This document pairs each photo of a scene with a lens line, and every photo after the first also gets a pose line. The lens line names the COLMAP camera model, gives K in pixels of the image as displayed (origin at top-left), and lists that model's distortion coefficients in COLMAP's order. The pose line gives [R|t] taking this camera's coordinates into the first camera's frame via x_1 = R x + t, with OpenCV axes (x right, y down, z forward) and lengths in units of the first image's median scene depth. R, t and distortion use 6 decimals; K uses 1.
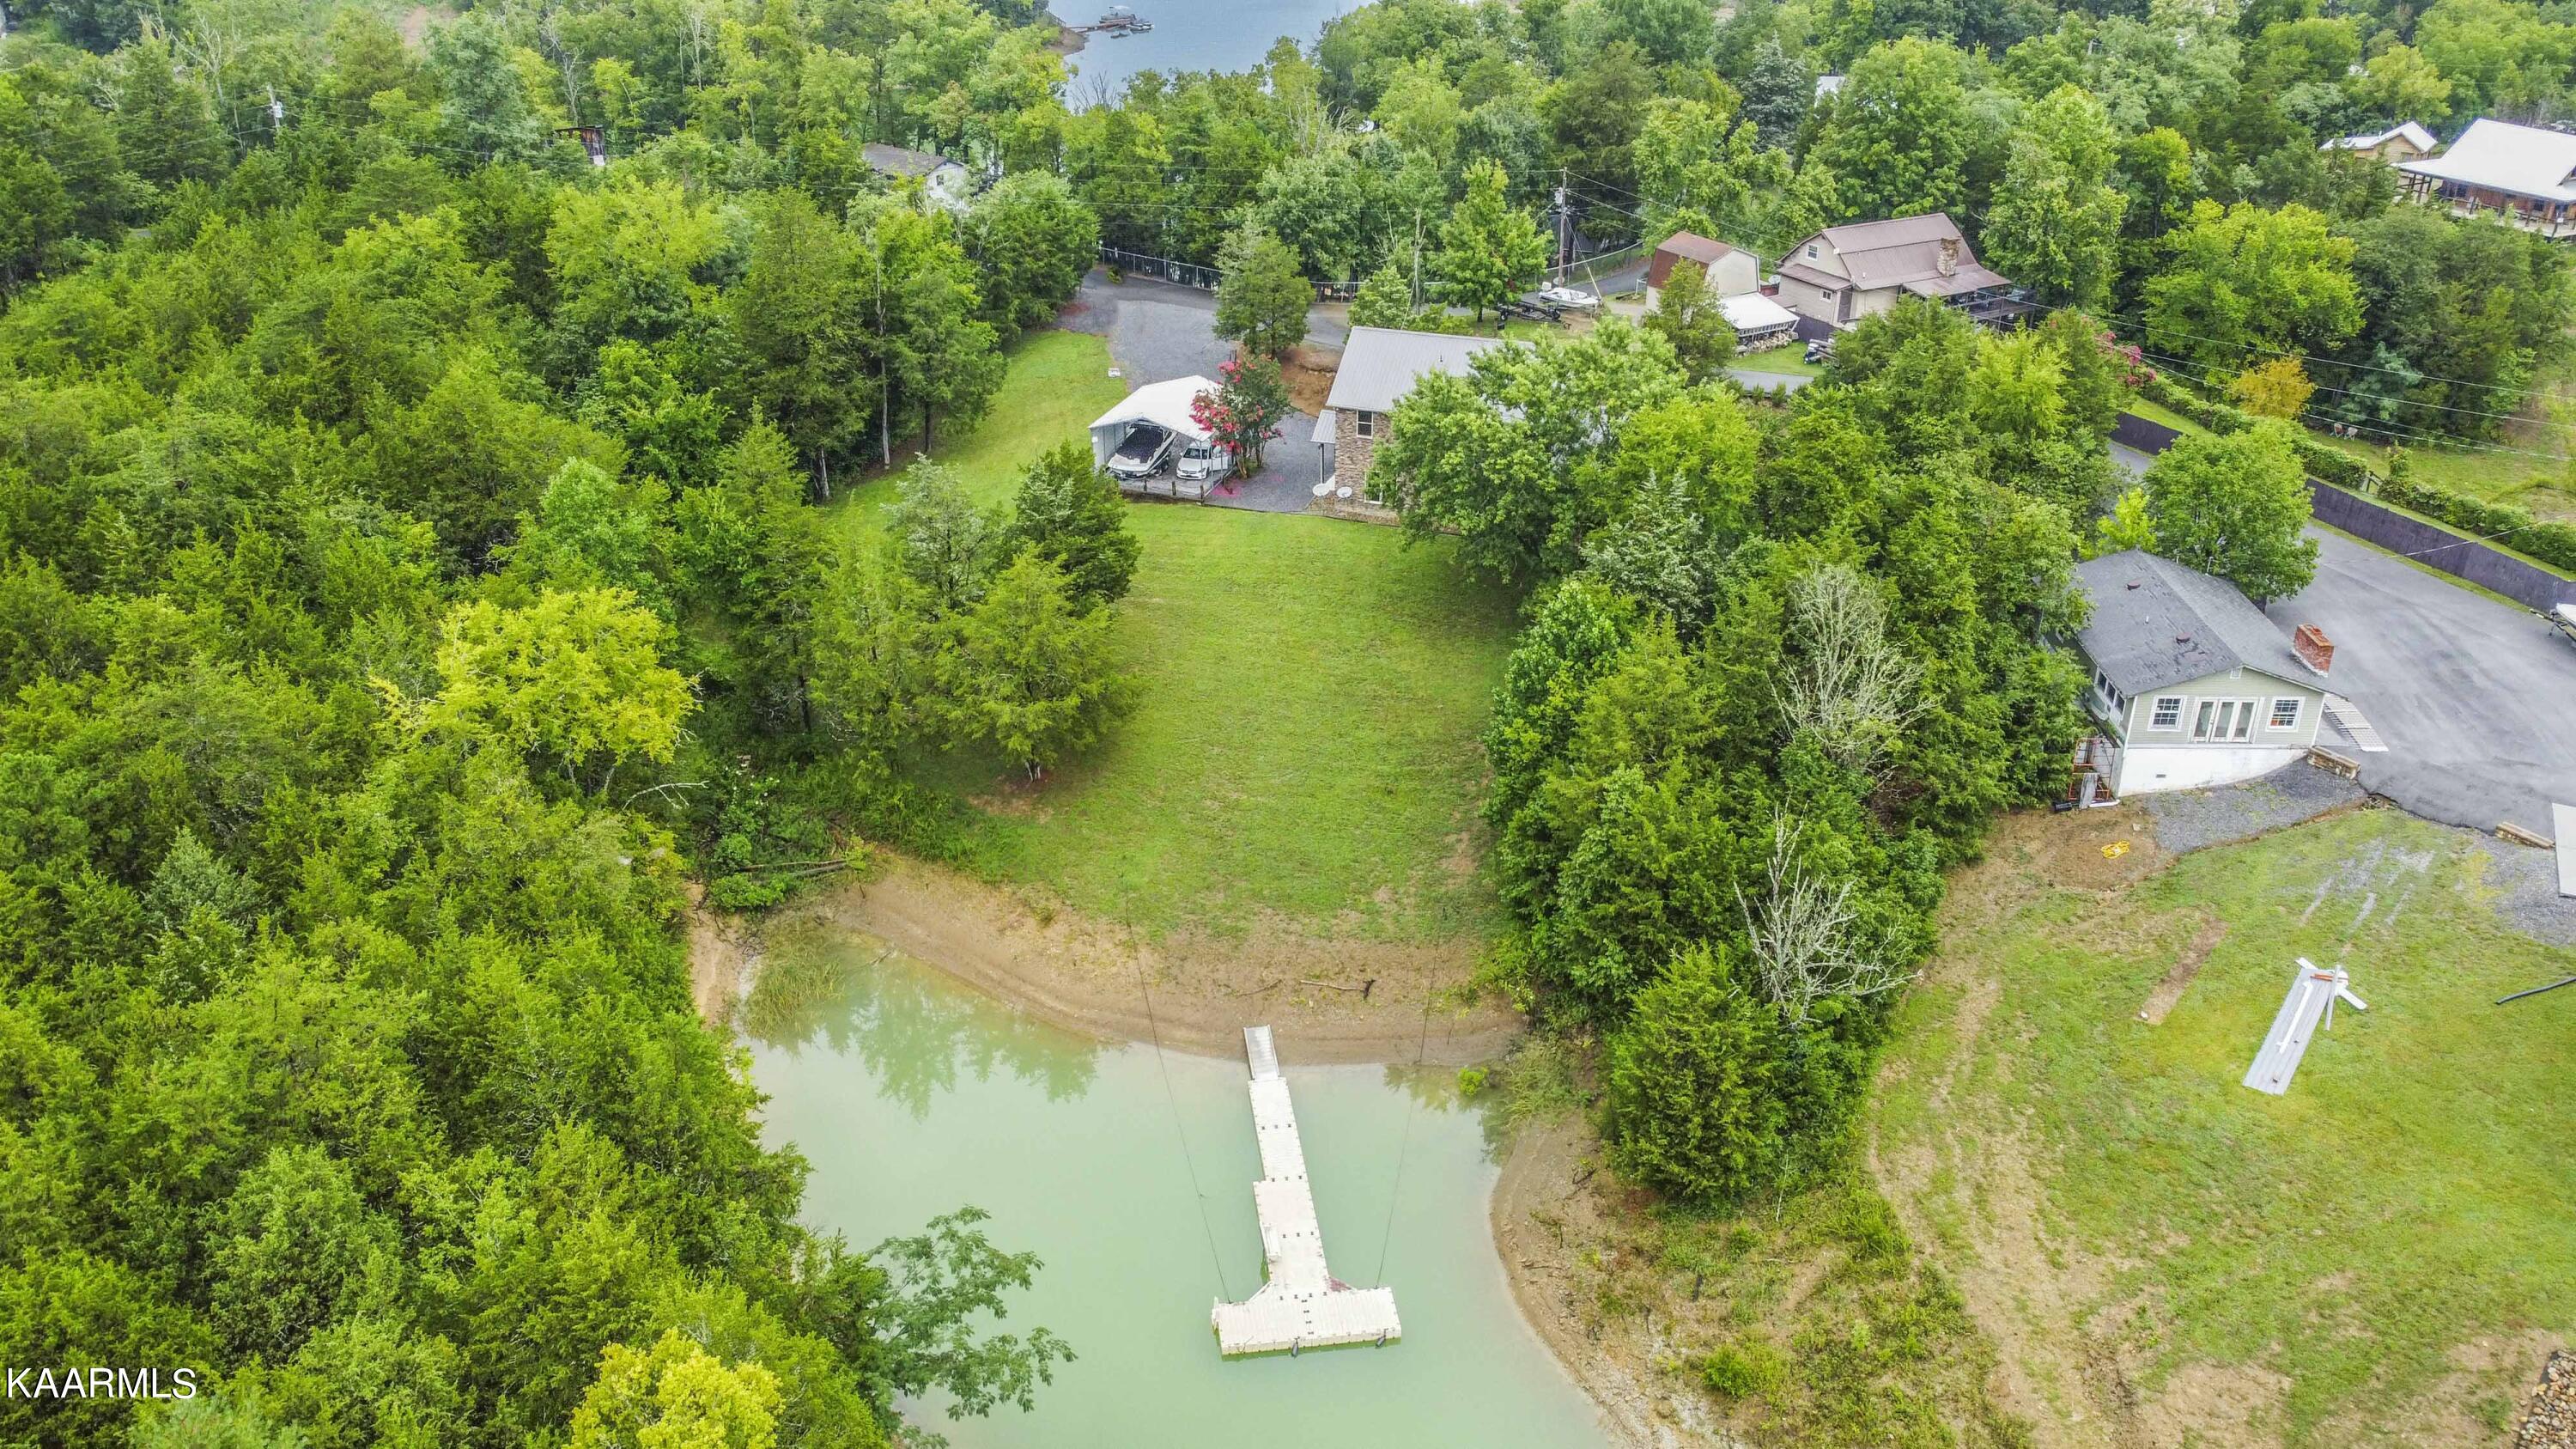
lens RADIAL K [[1942.7, 0, 1288.0], [0, 1942.7, 724.5], [0, 0, 1]] dist [0.012966, -0.017671]
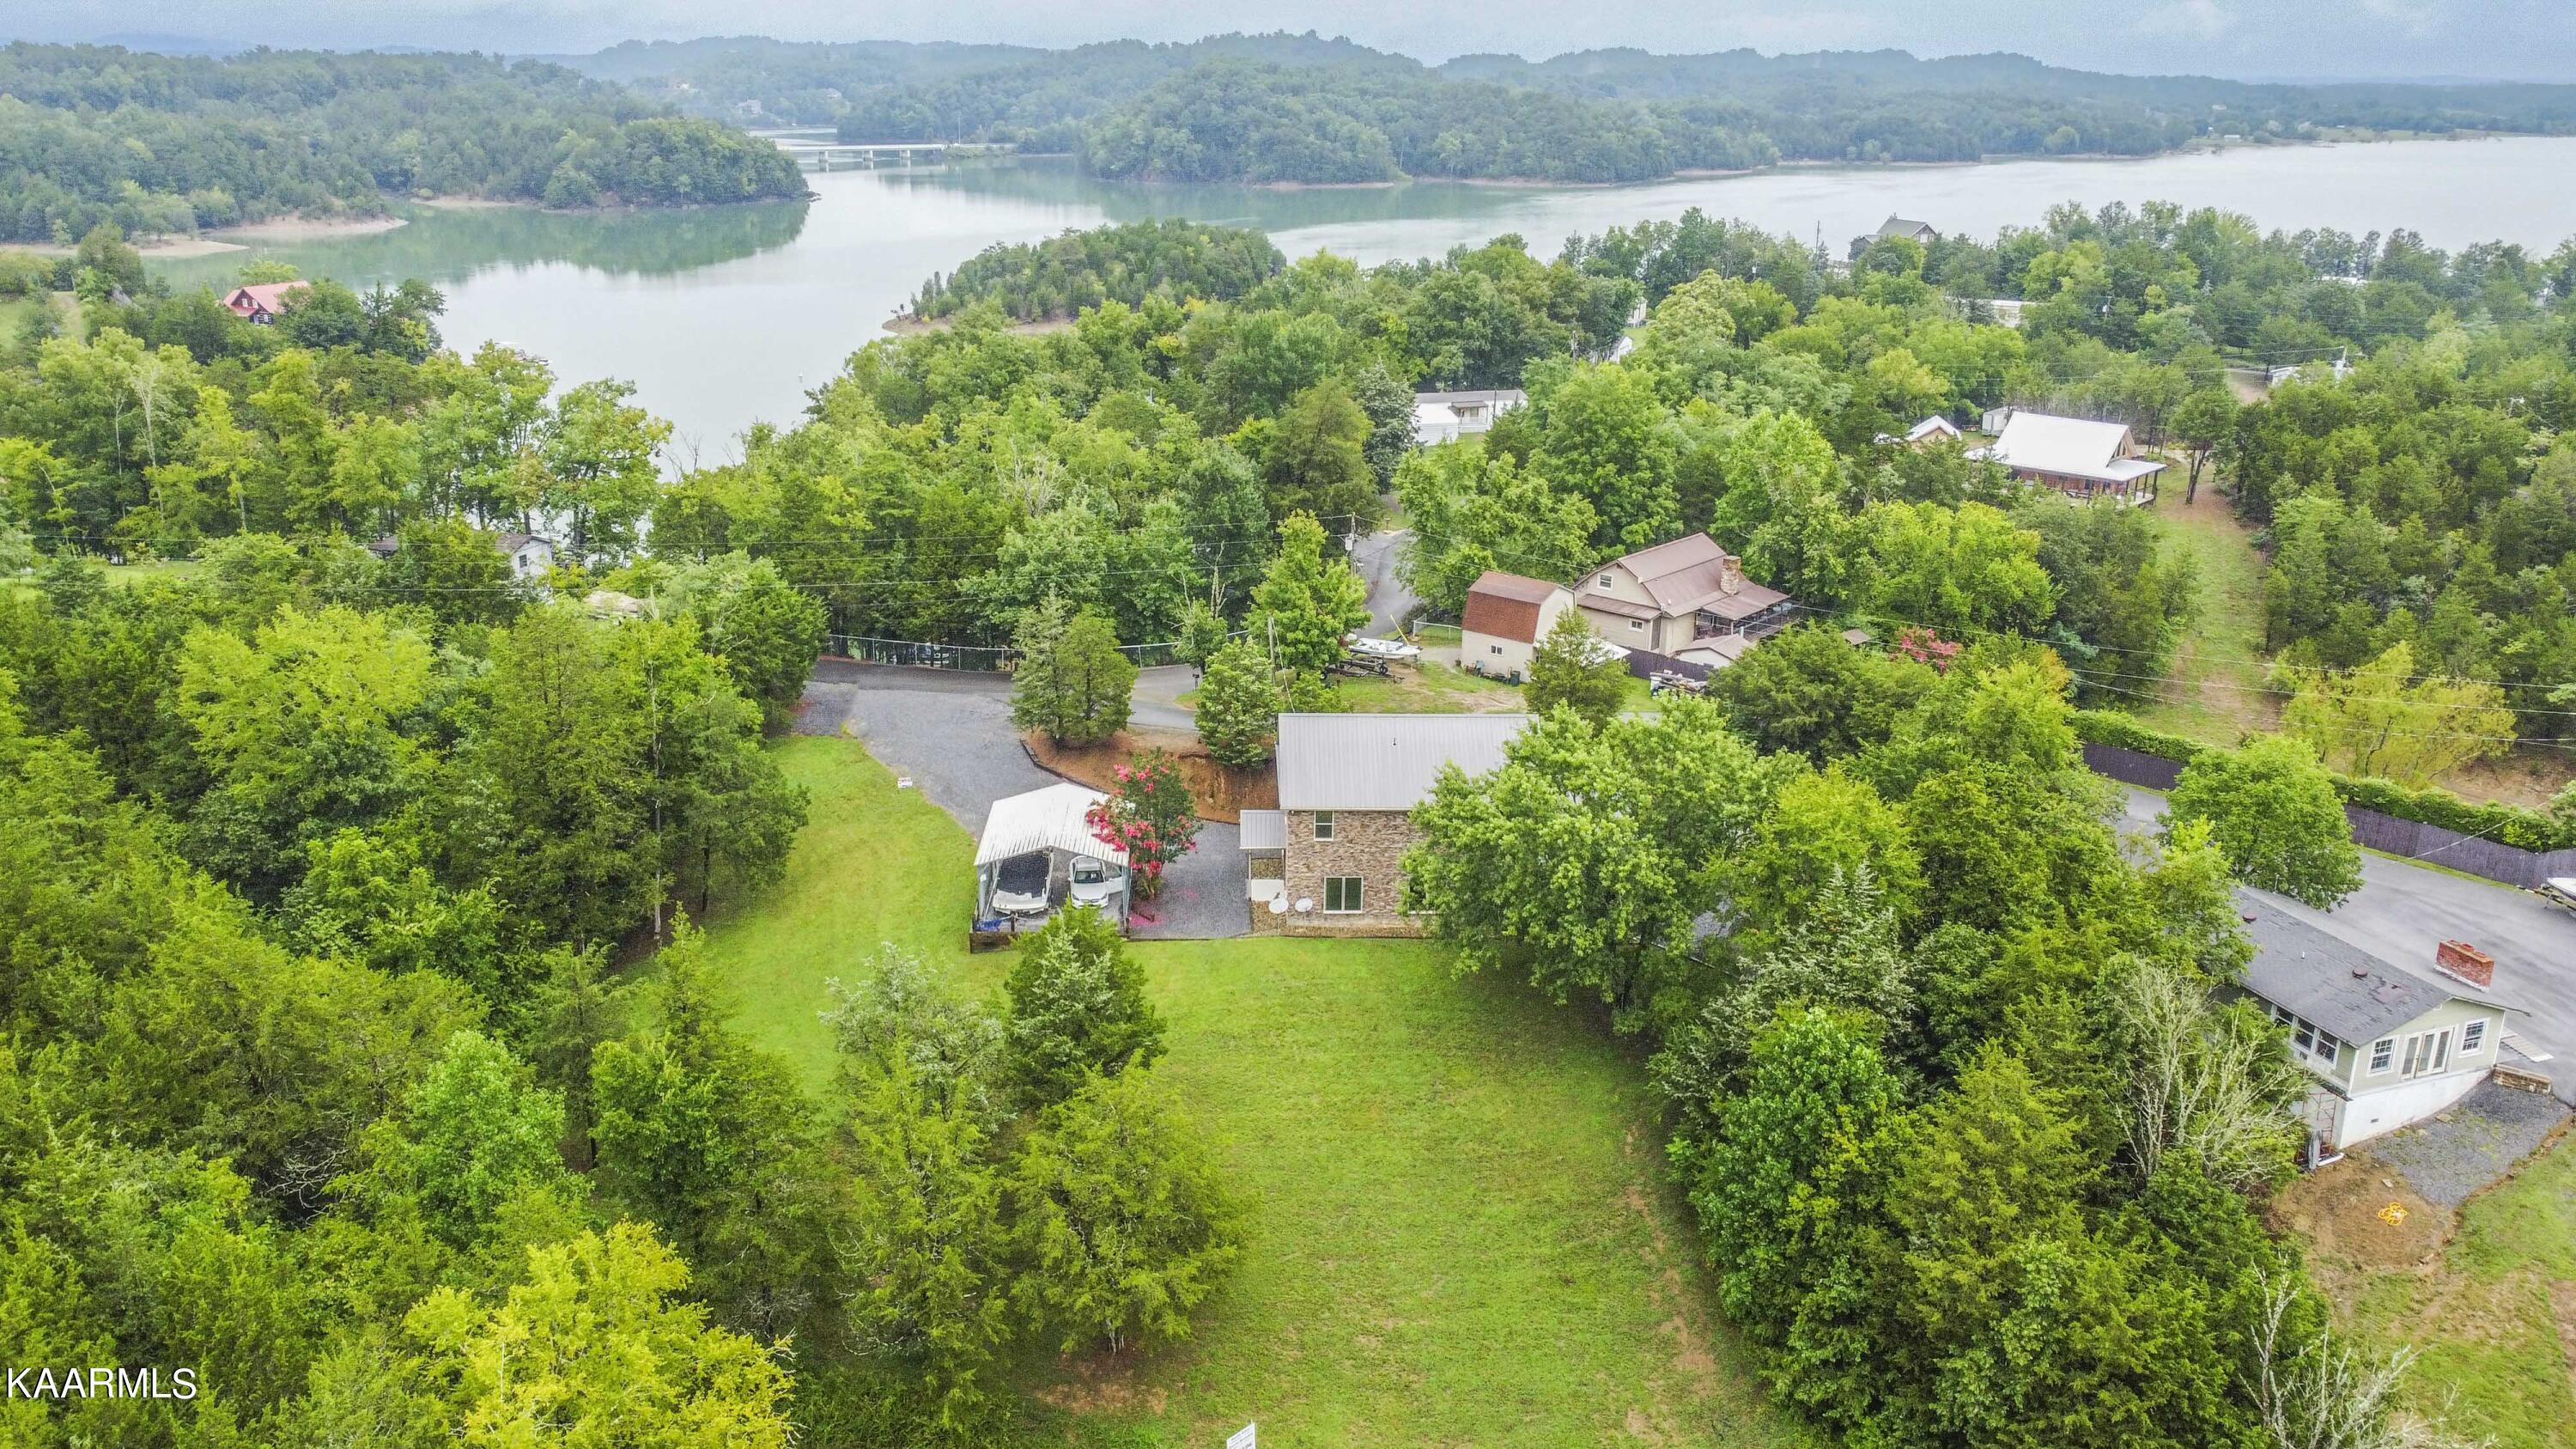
lens RADIAL K [[1942.7, 0, 1288.0], [0, 1942.7, 724.5], [0, 0, 1]] dist [0.012966, -0.017671]
pose [[0.931650, -0.099838, 0.349371, -0.253146], [0.149833, 0.981516, -0.119068, -0.091530], [-0.331026, 0.163277, 0.929388, 0.184059]]
